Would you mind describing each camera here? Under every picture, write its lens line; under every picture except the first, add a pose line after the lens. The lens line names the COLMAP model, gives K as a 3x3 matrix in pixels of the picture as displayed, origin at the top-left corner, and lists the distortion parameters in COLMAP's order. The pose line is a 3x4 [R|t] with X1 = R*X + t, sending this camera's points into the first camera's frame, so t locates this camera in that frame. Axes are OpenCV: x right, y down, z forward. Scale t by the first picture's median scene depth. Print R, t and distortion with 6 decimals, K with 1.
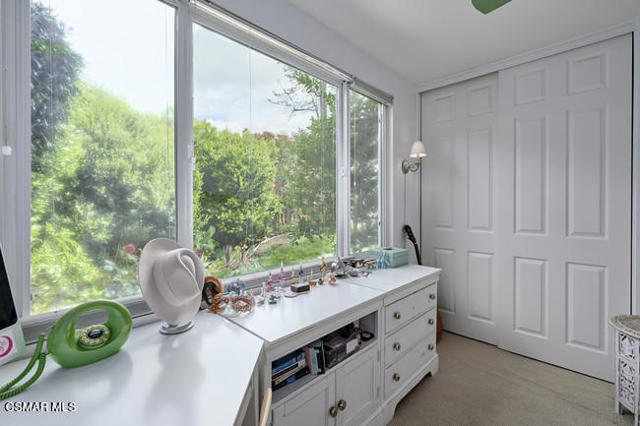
lens RADIAL K [[287.2, 0, 320.1], [0, 287.2, 208.2], [0, 0, 1]] dist [-0.005091, 0.000409]
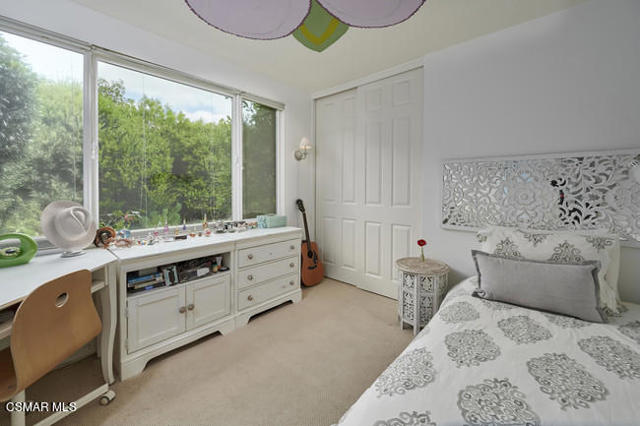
lens RADIAL K [[261.5, 0, 318.6], [0, 261.5, 193.3], [0, 0, 1]] dist [-0.001353, -0.000719]
pose [[0.999338, 0.003547, 0.036209, 0.323108], [-0.004022, 0.999907, 0.013064, 0.014141], [-0.036159, -0.013201, 0.999259, -0.207377]]
